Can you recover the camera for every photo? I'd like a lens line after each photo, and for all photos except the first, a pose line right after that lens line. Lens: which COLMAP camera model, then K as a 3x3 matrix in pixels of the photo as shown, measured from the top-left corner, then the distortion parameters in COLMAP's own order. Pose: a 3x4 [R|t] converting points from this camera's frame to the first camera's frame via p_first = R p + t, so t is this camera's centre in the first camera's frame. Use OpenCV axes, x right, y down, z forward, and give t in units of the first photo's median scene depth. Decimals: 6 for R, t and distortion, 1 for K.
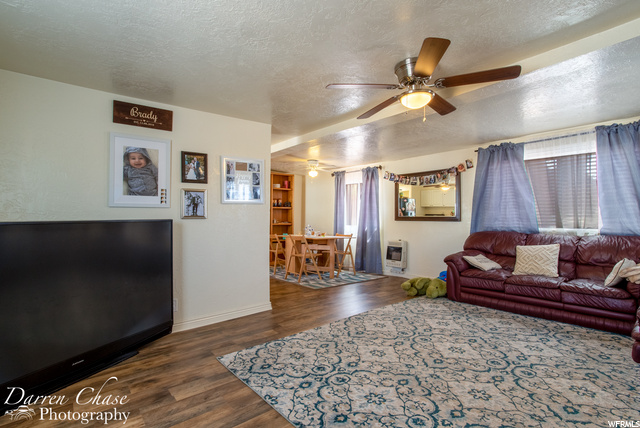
lens RADIAL K [[311.3, 0, 323.4], [0, 311.3, 214.5], [0, 0, 1]] dist [-0.002308, 0.001387]
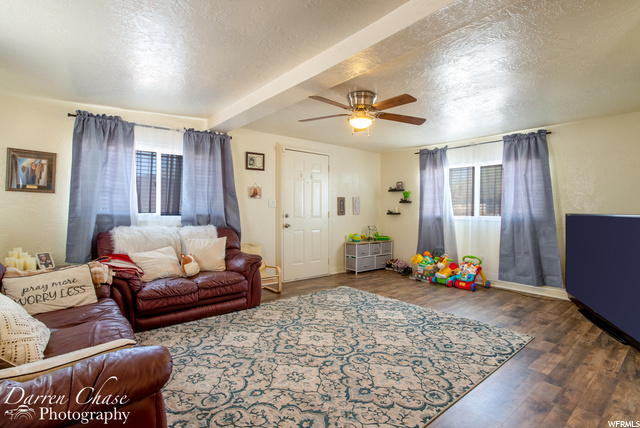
lens RADIAL K [[311.3, 0, 317.7], [0, 311.3, 213.9], [0, 0, 1]] dist [-0.002308, 0.001387]
pose [[-0.999936, -0.001385, 0.011205, 0.395959], [-0.001317, 0.999981, 0.006042, 0.007976], [-0.011213, 0.006027, -0.999919, 1.966376]]
